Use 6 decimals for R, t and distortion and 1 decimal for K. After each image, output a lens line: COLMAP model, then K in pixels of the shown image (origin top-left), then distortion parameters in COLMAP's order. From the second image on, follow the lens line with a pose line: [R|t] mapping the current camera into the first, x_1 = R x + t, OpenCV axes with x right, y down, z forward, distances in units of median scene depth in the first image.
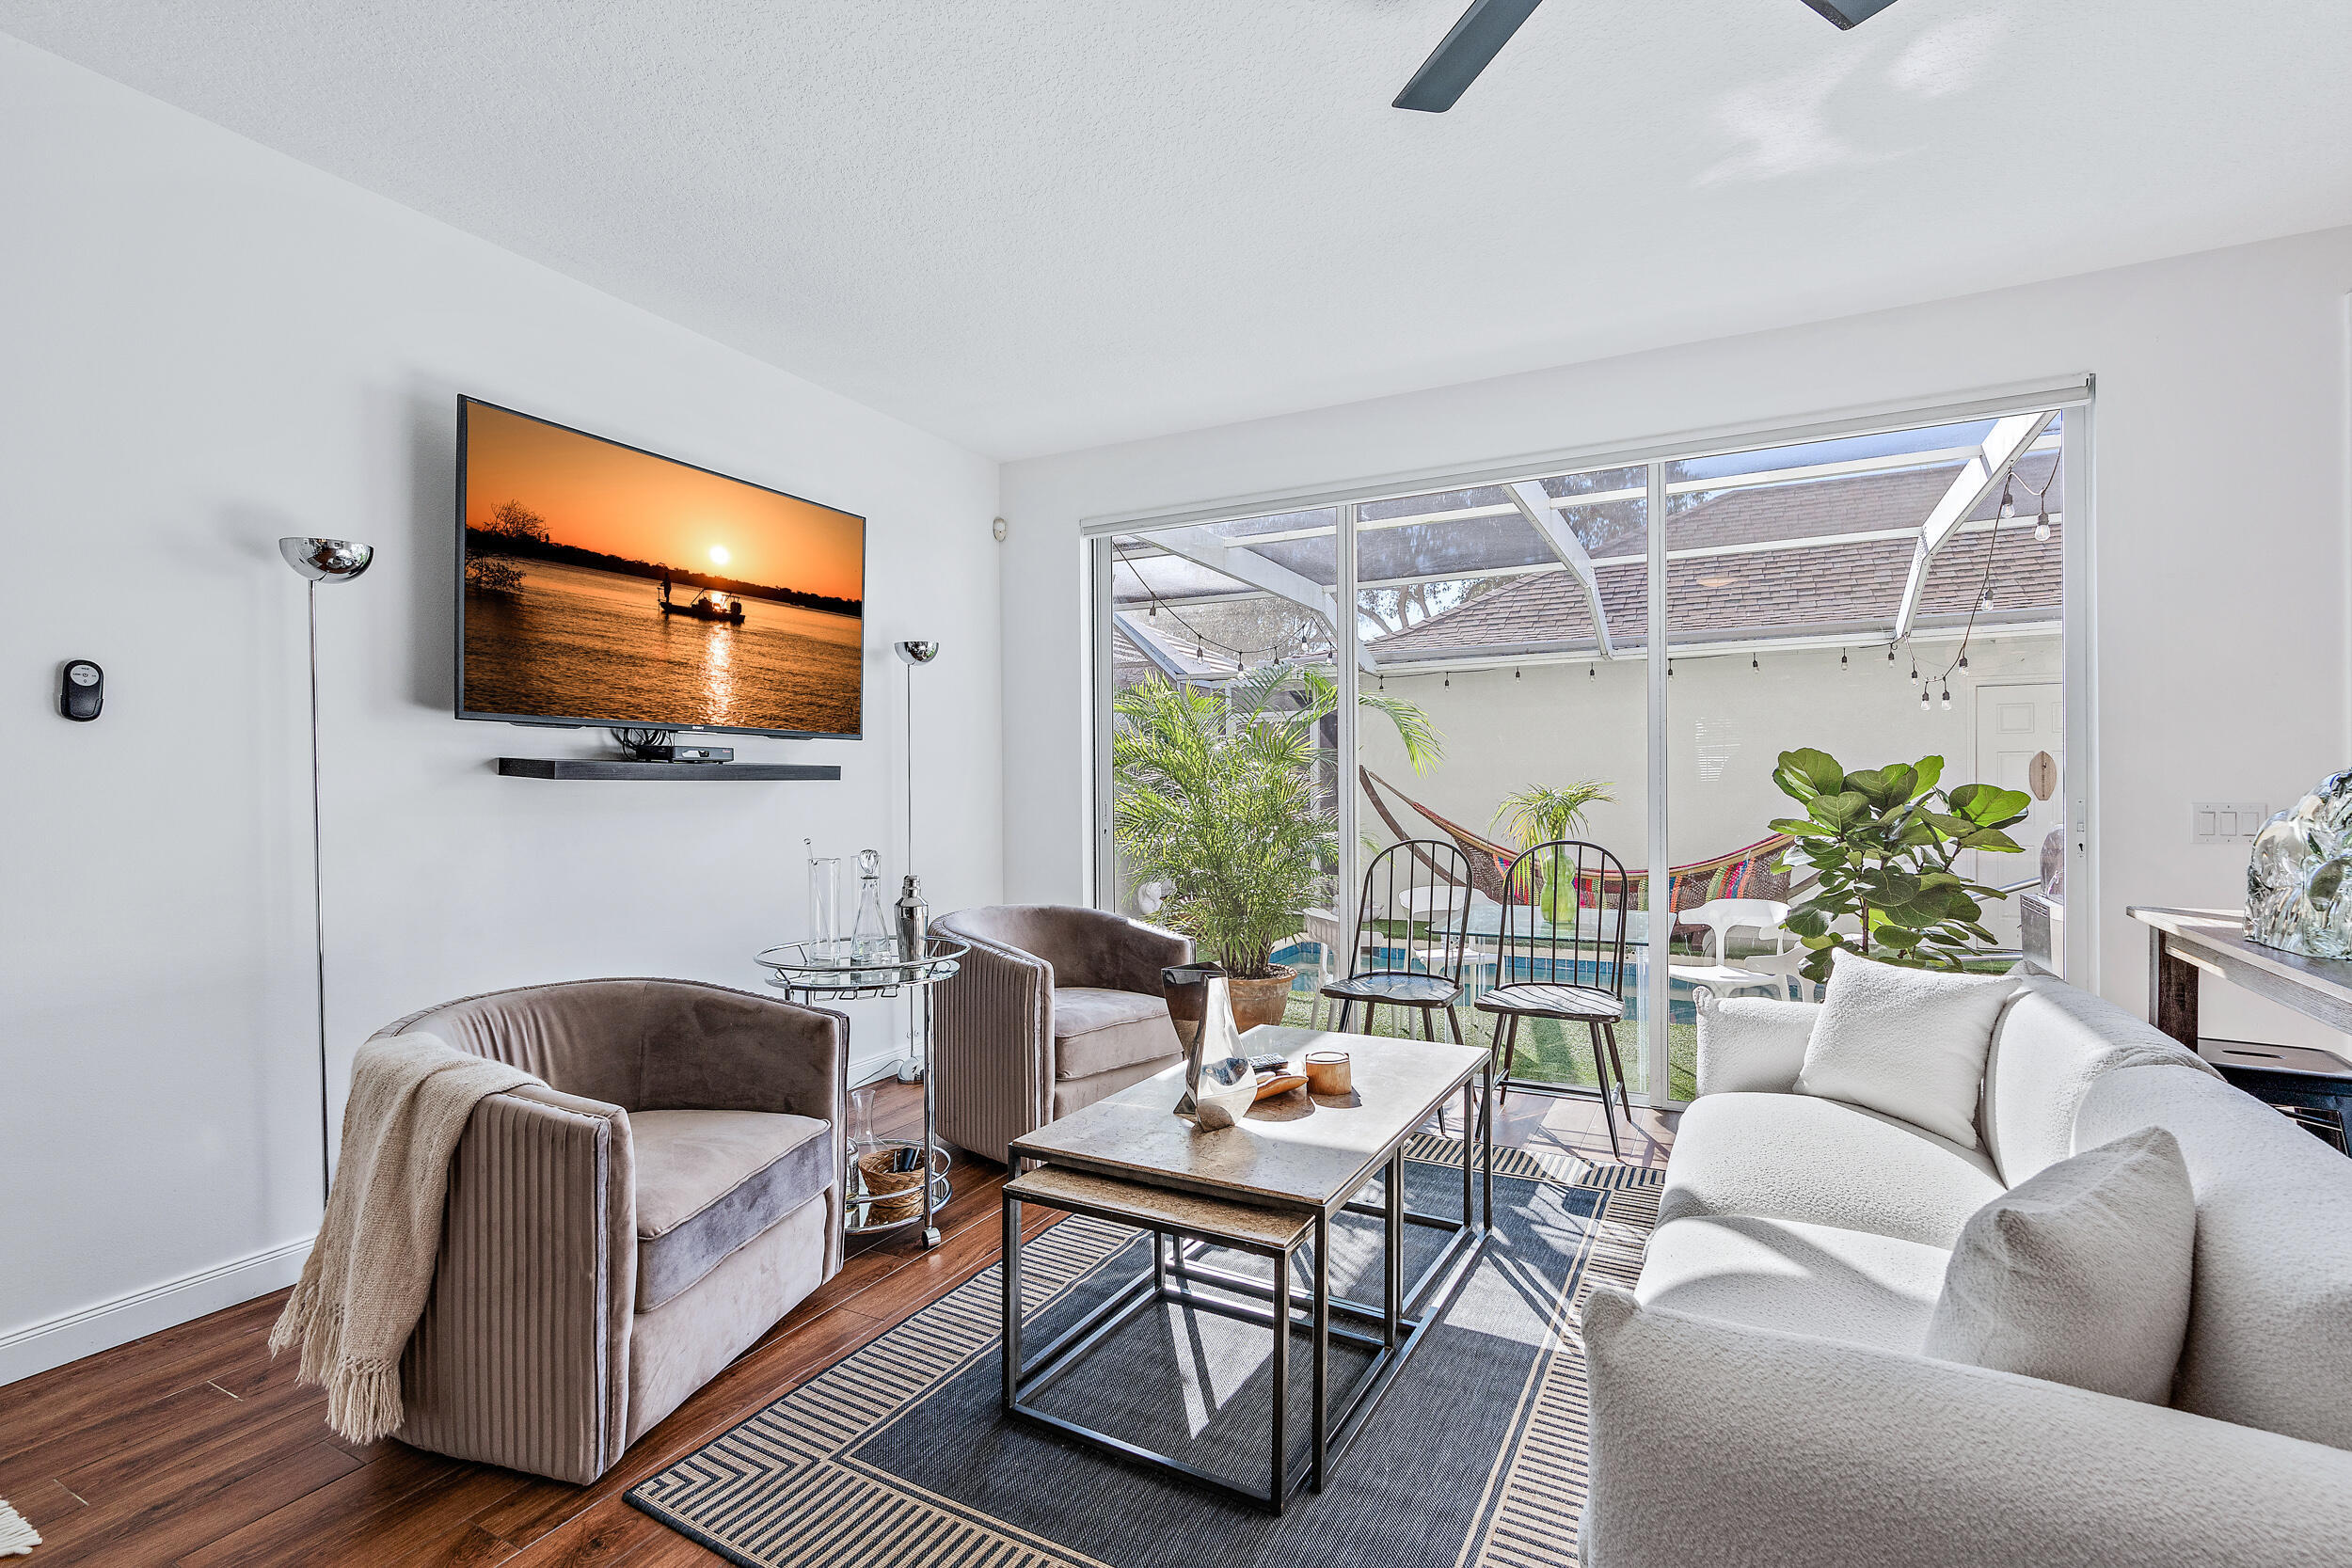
lens RADIAL K [[1059.7, 0, 1169.6], [0, 1059.7, 784.2], [0, 0, 1]] dist [-0.002463, 0.000394]
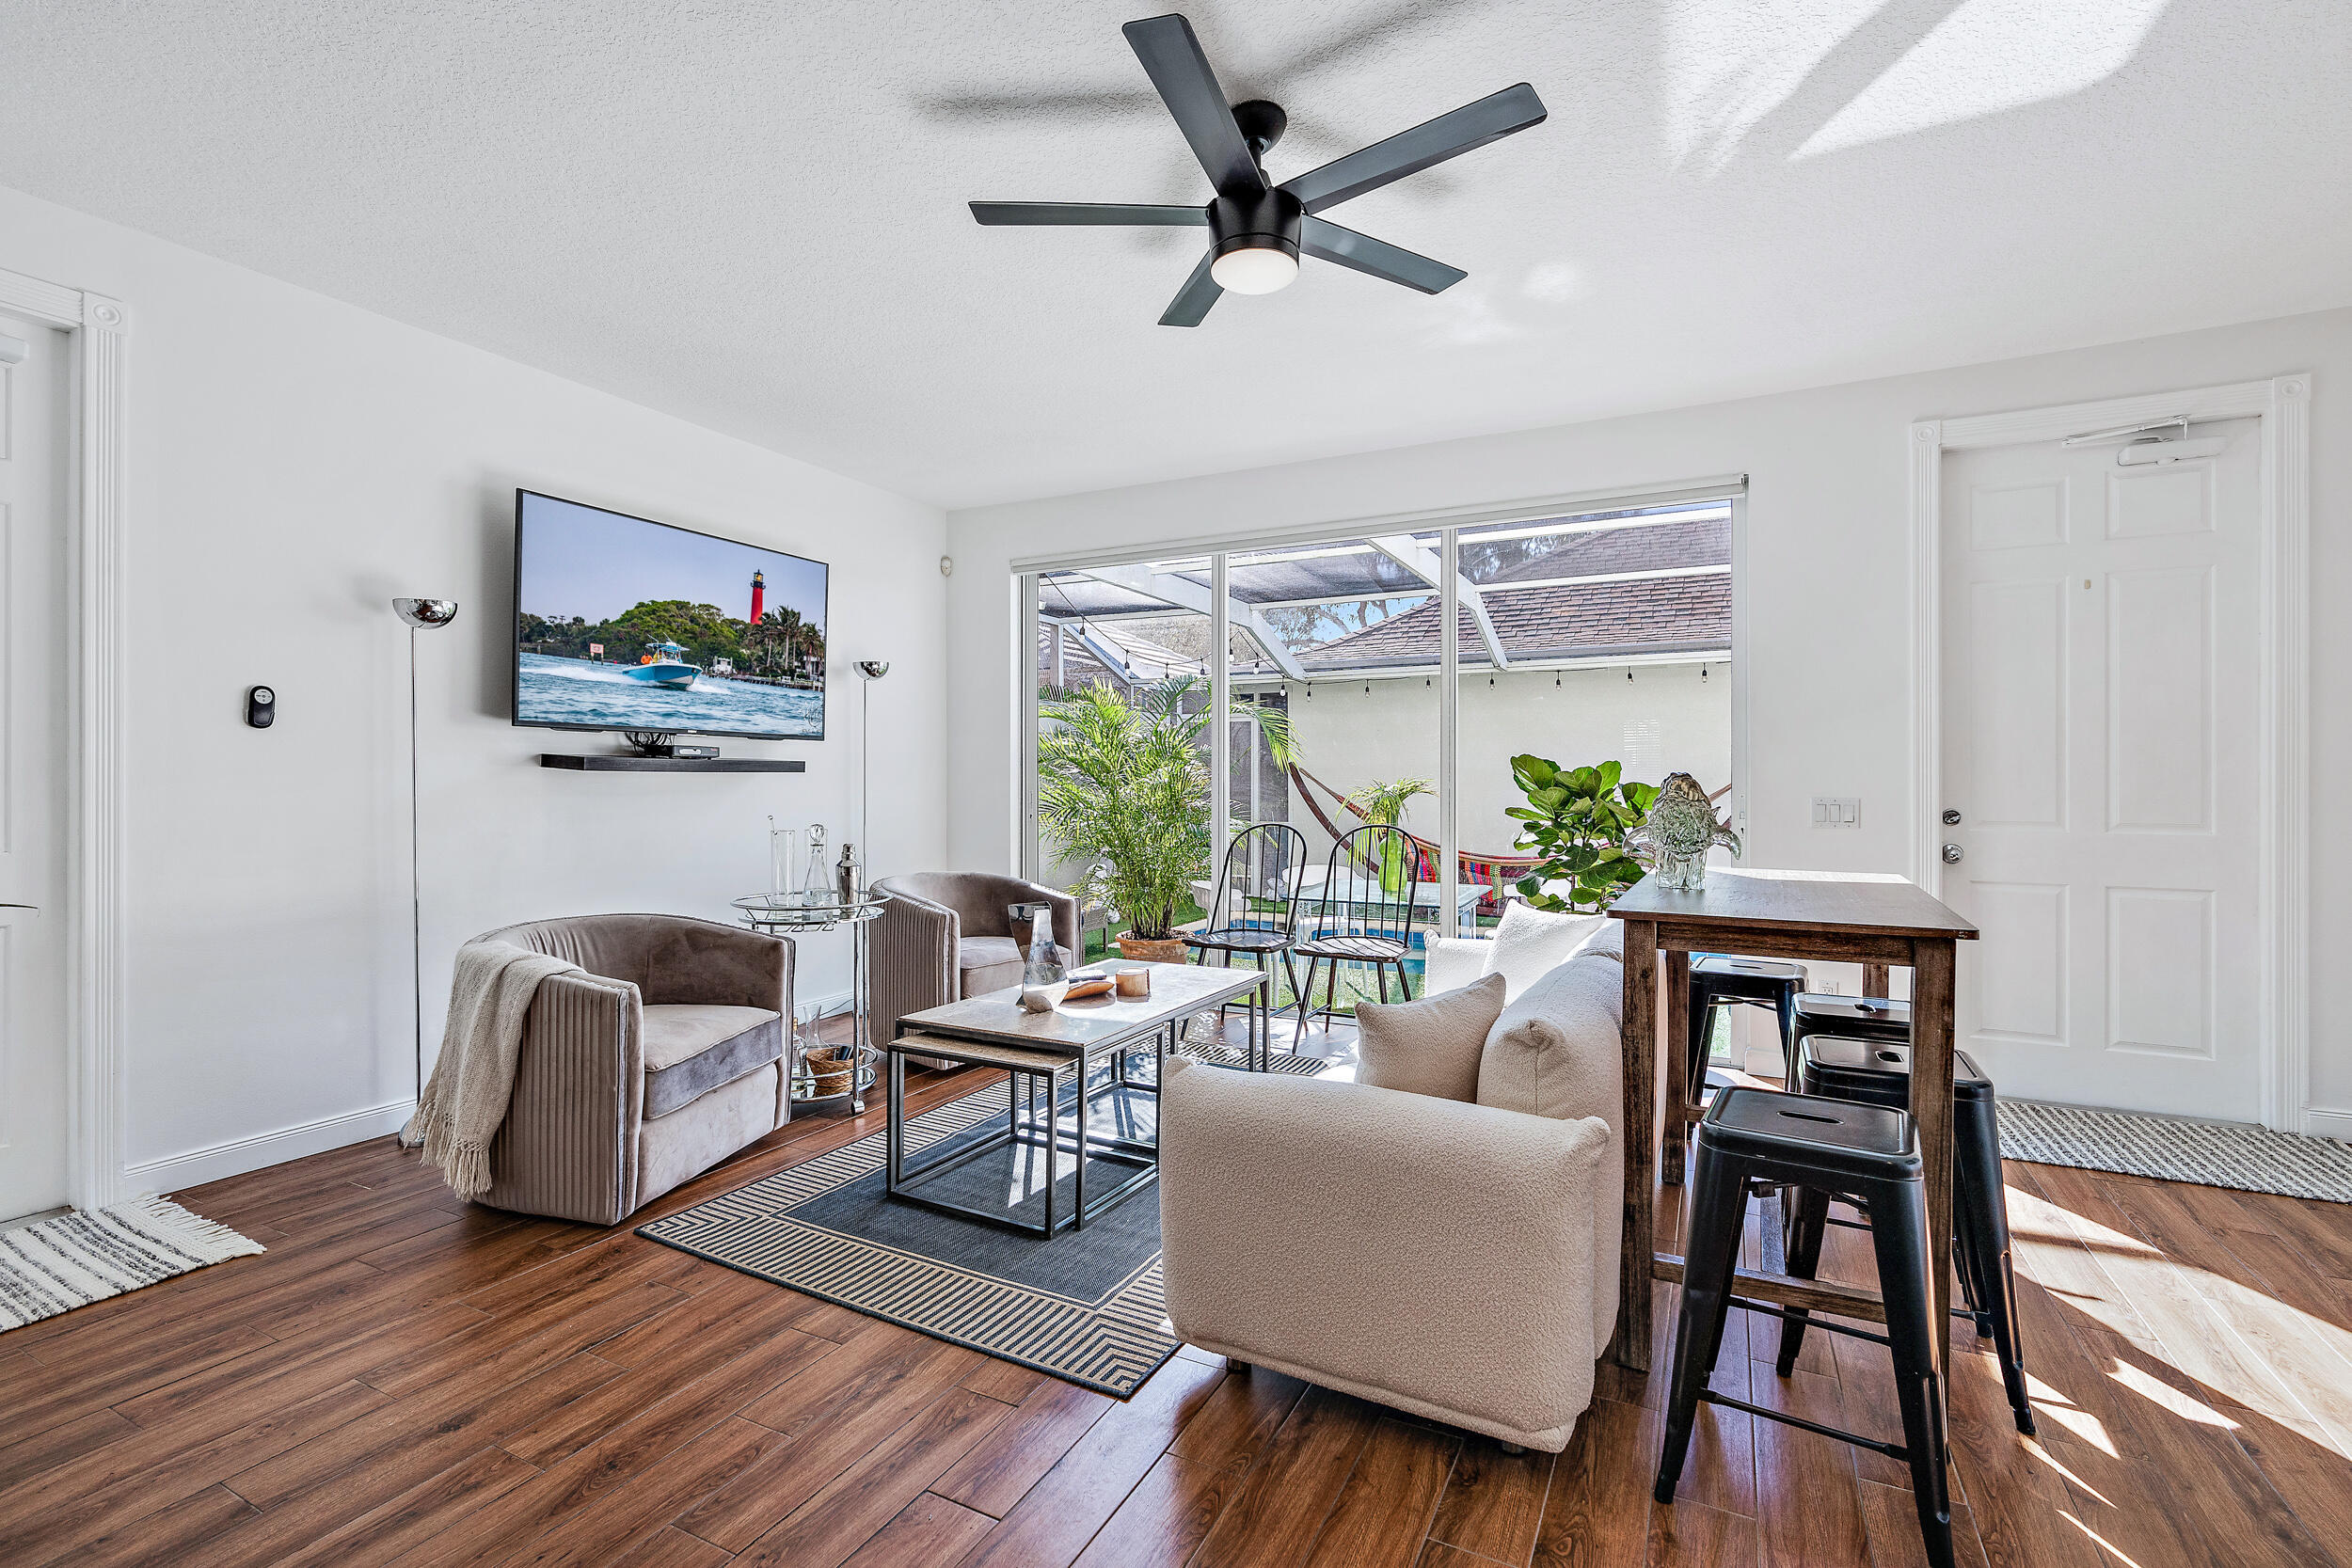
lens RADIAL K [[1059.7, 0, 1180.2], [0, 1059.7, 775.6], [0, 0, 1]] dist [-0.002463, 0.000394]
pose [[0.999954, 0.007749, 0.005571, 0.200701], [-0.007737, 0.999968, -0.002227, -0.001182], [-0.005588, 0.002184, 0.999982, -0.414055]]
